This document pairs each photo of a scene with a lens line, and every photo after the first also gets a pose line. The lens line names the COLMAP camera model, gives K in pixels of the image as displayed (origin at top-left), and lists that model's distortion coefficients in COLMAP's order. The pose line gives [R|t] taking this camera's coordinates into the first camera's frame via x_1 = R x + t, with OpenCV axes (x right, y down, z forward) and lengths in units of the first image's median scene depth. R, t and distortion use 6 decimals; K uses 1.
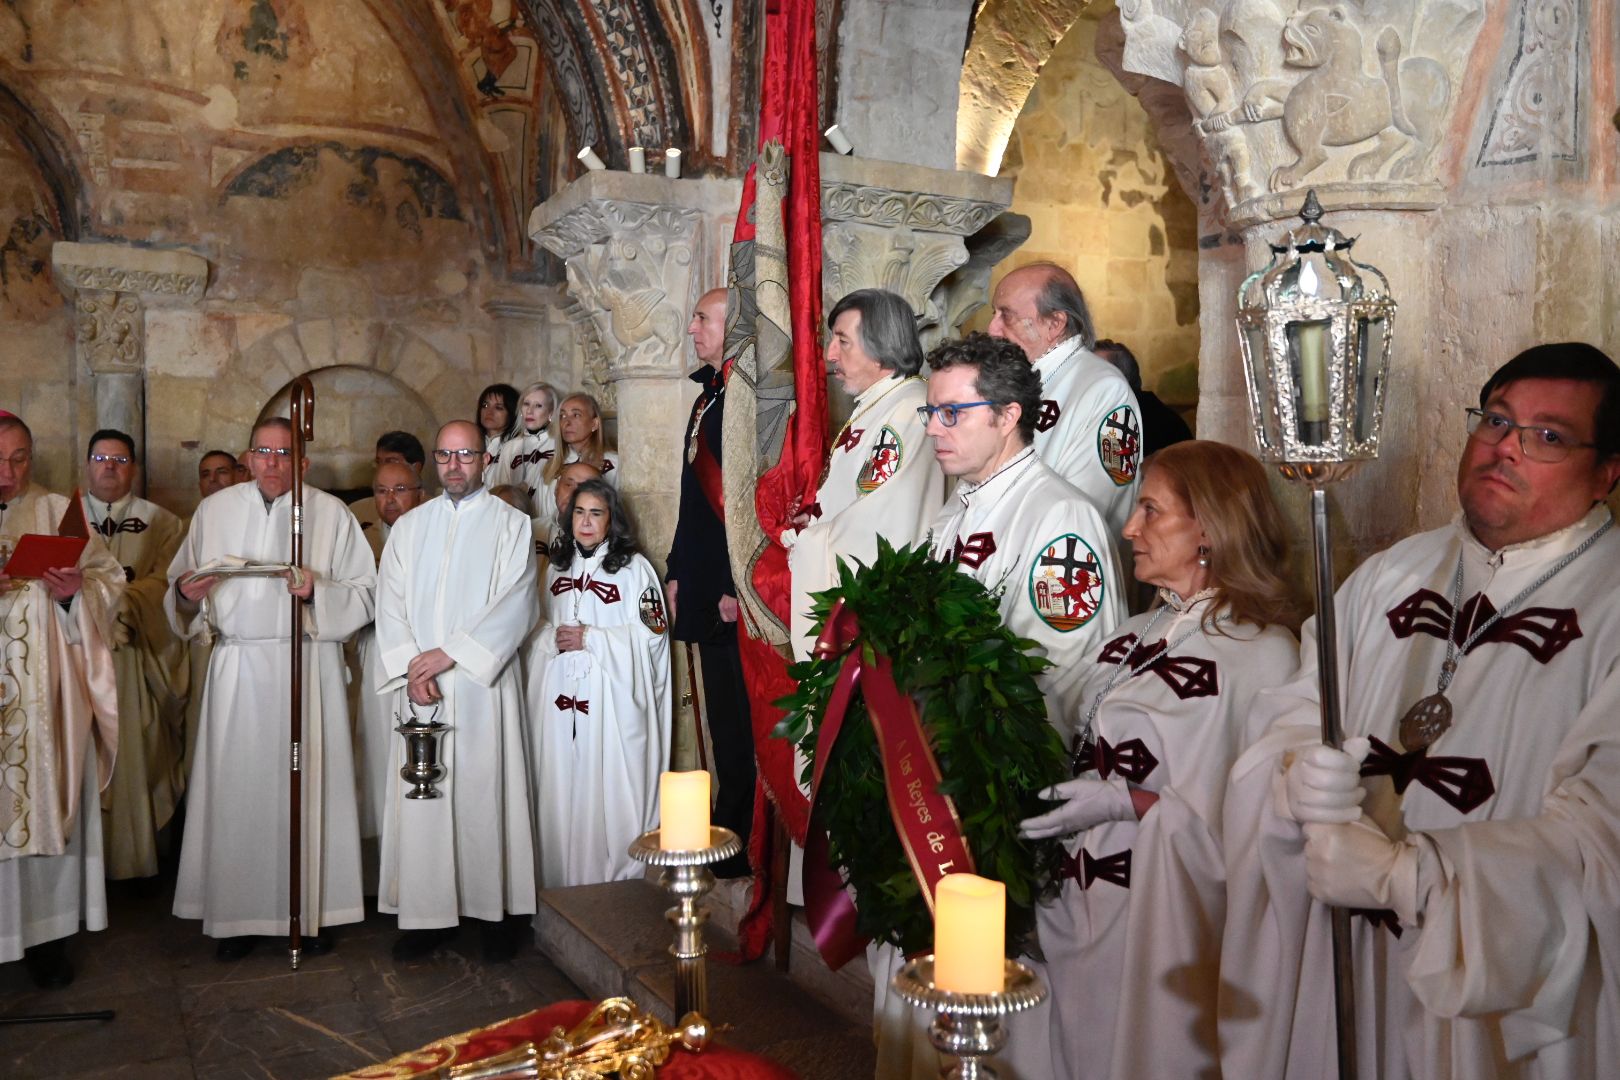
lens RADIAL K [[1414.9, 0, 799.2], [0, 1414.9, 527.2], [0, 0, 1]] dist [0.005689, -0.014287]
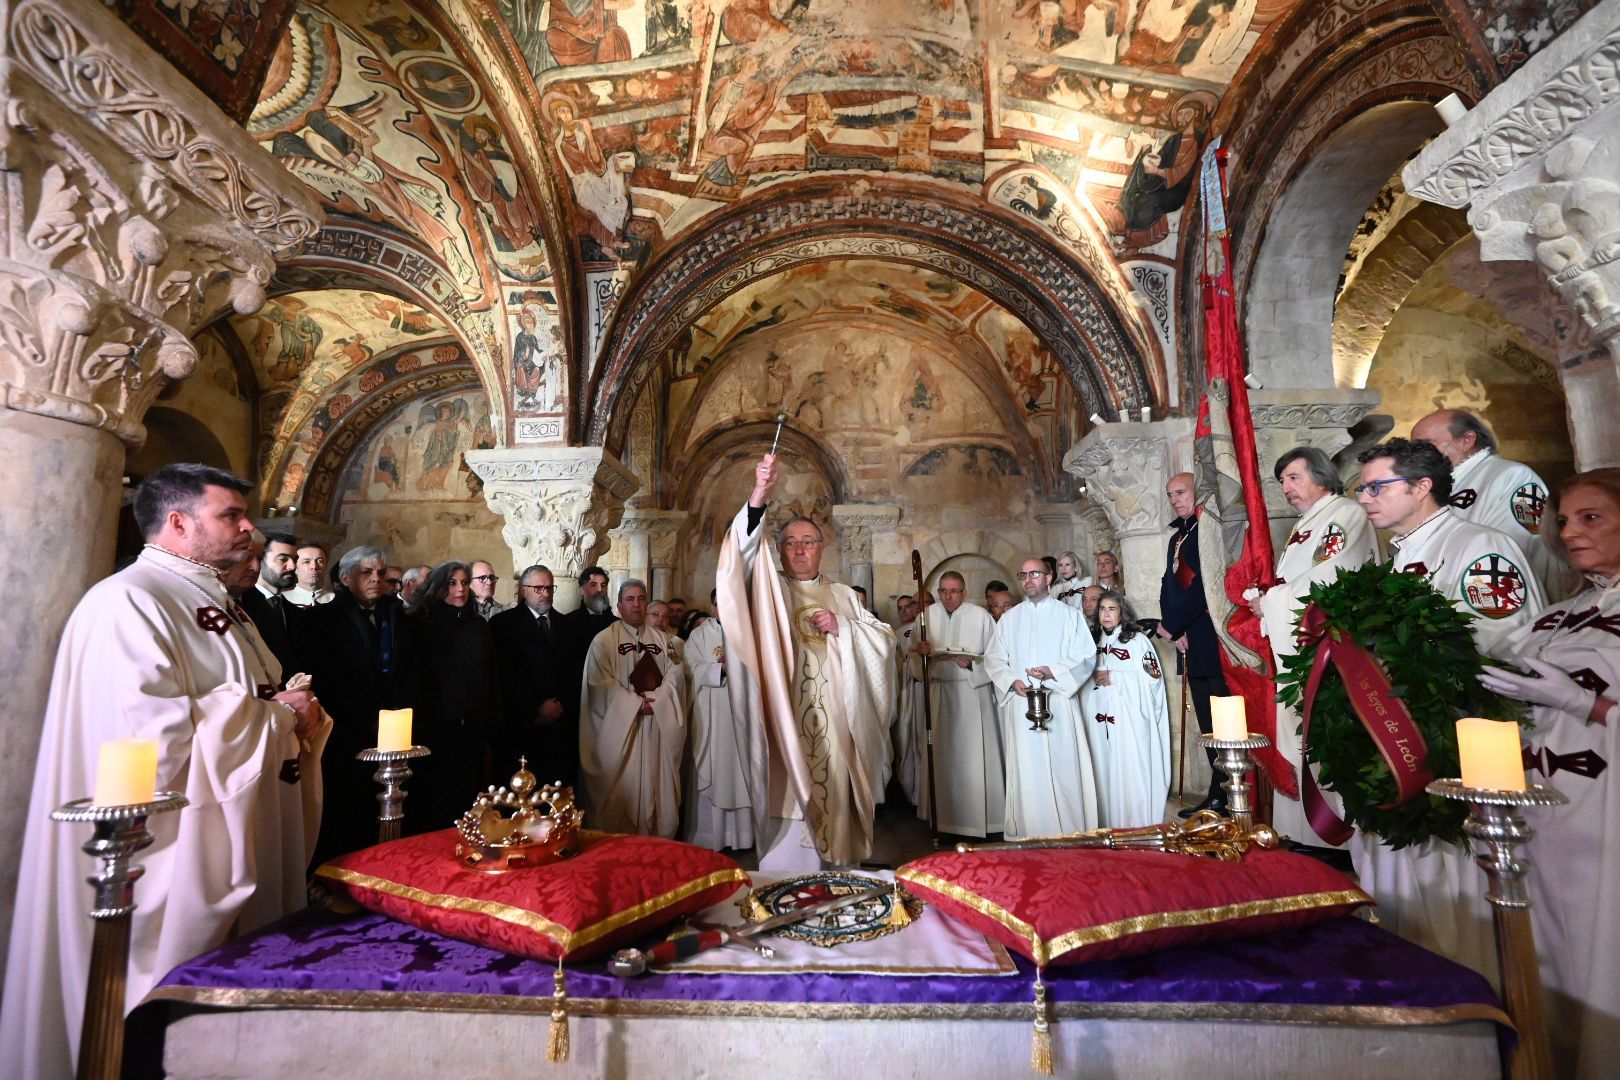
lens RADIAL K [[747.0, 0, 806.8], [0, 747.0, 546.6], [0, 0, 1]] dist [-0.009539, -0.006507]
pose [[0.877464, -0.085226, -0.472009, -0.028103], [0.009593, 0.987008, -0.160382, 0.044938], [0.479546, 0.136202, 0.866882, -0.003135]]
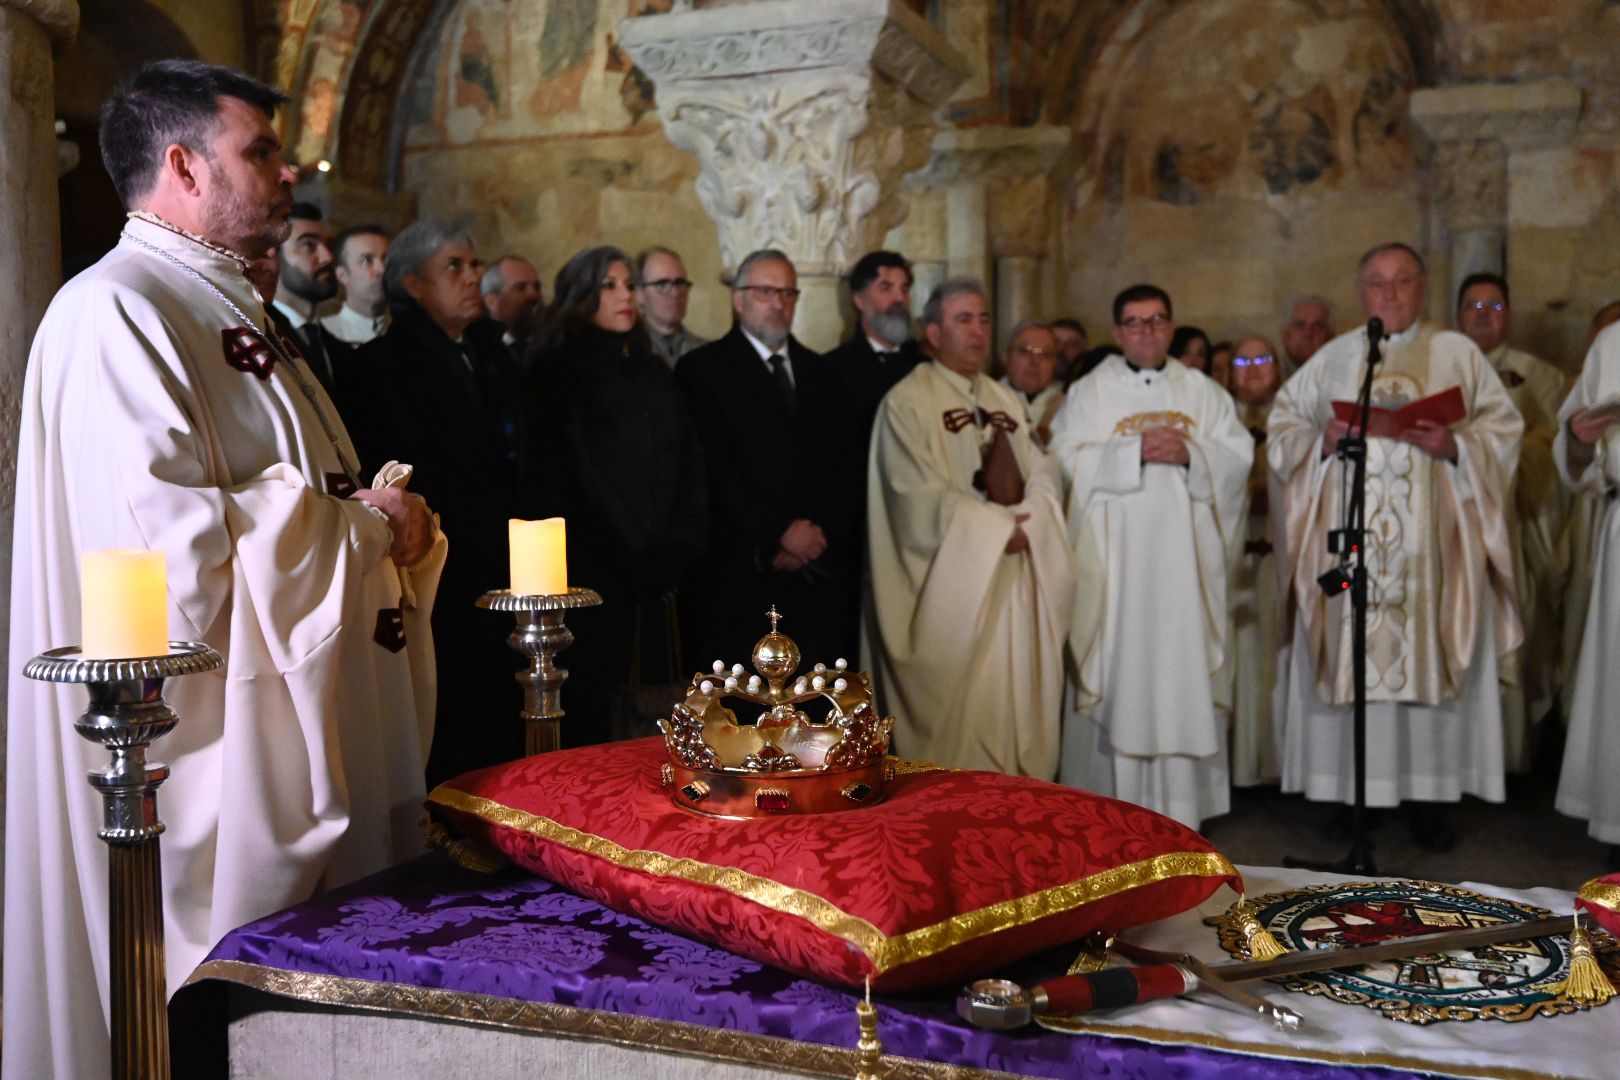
lens RADIAL K [[1579.7, 0, 799.7], [0, 1579.7, 531.3], [0, 0, 1]] dist [0.000734, 0.000000]
pose [[0.680388, 0.025291, -0.732416, -0.036869], [-0.000399, 0.999417, 0.034139, 0.051152], [0.732852, -0.022936, 0.680001, -0.000777]]
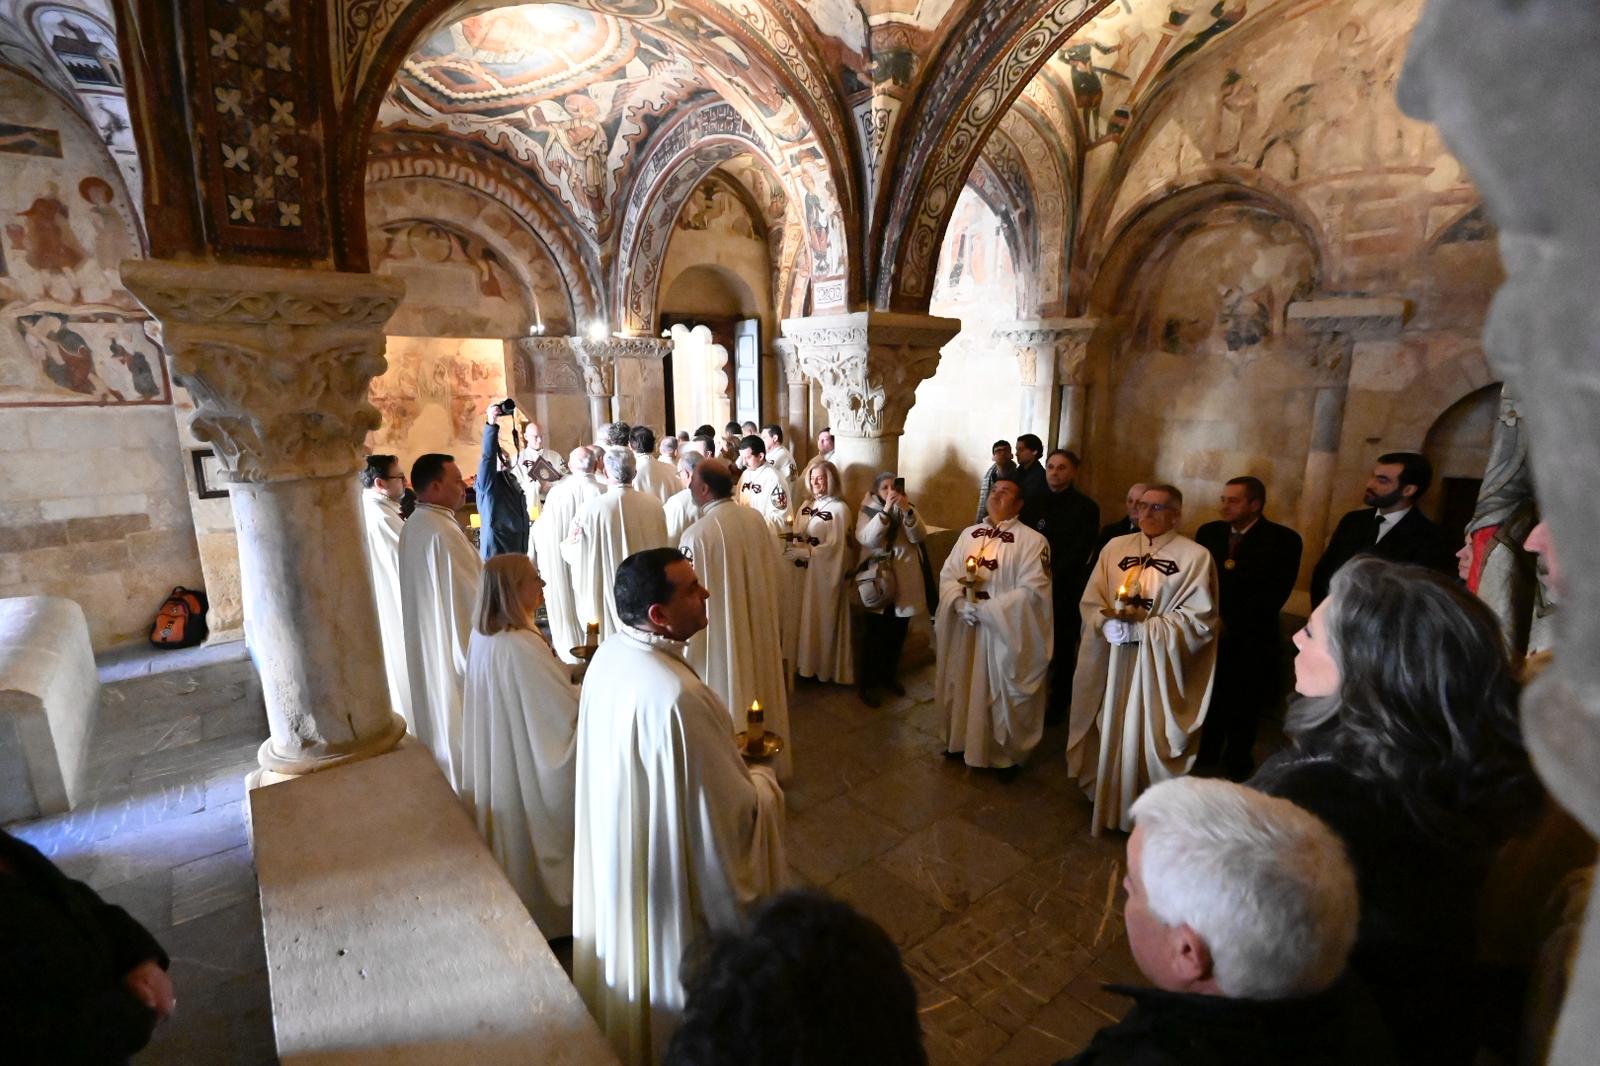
lens RADIAL K [[737.8, 0, 795.2], [0, 737.8, 538.7], [0, 0, 1]] dist [-0.009539, -0.006507]
pose [[0.208026, 0.204769, -0.956449, 0.168247], [-0.014826, 0.978389, 0.206241, -0.112422], [0.978011, -0.028723, 0.206566, 0.322481]]
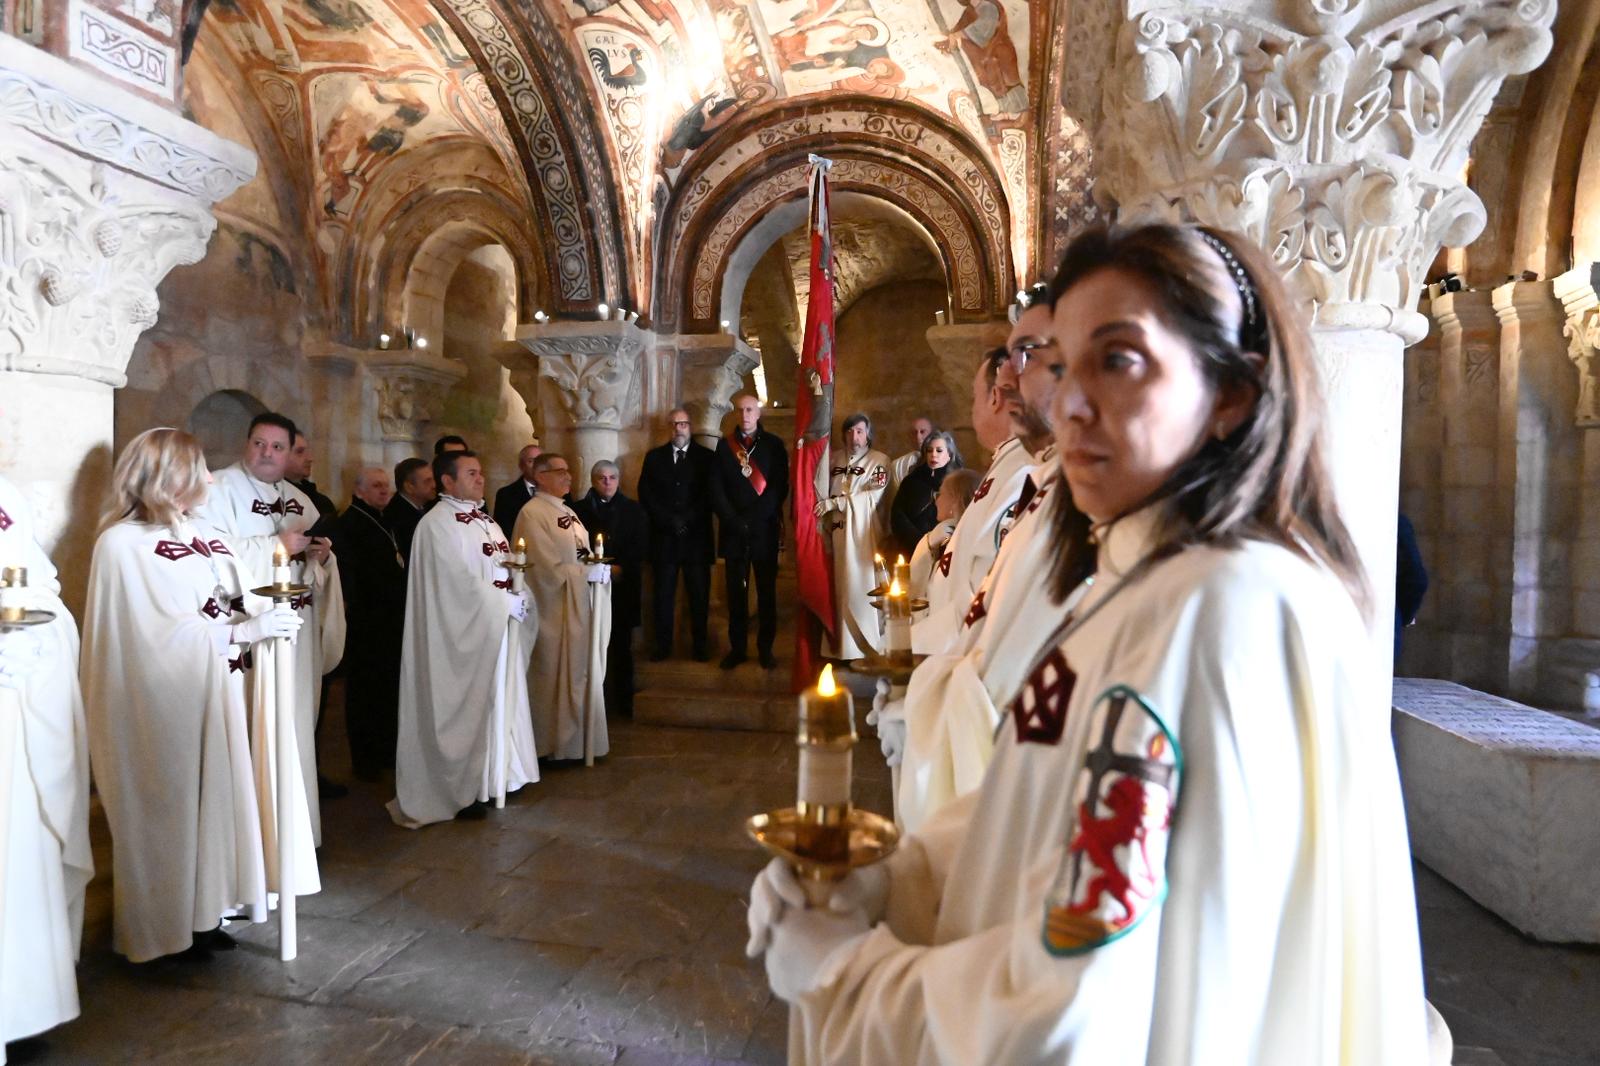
lens RADIAL K [[971.2, 0, 794.1], [0, 971.2, 547.9], [0, 0, 1]] dist [-0.016957, -0.001749]
pose [[0.633980, -0.017850, 0.773143, -0.795613], [0.000587, 0.999744, 0.022600, 0.019332], [-0.773349, -0.013874, 0.633829, -0.009689]]
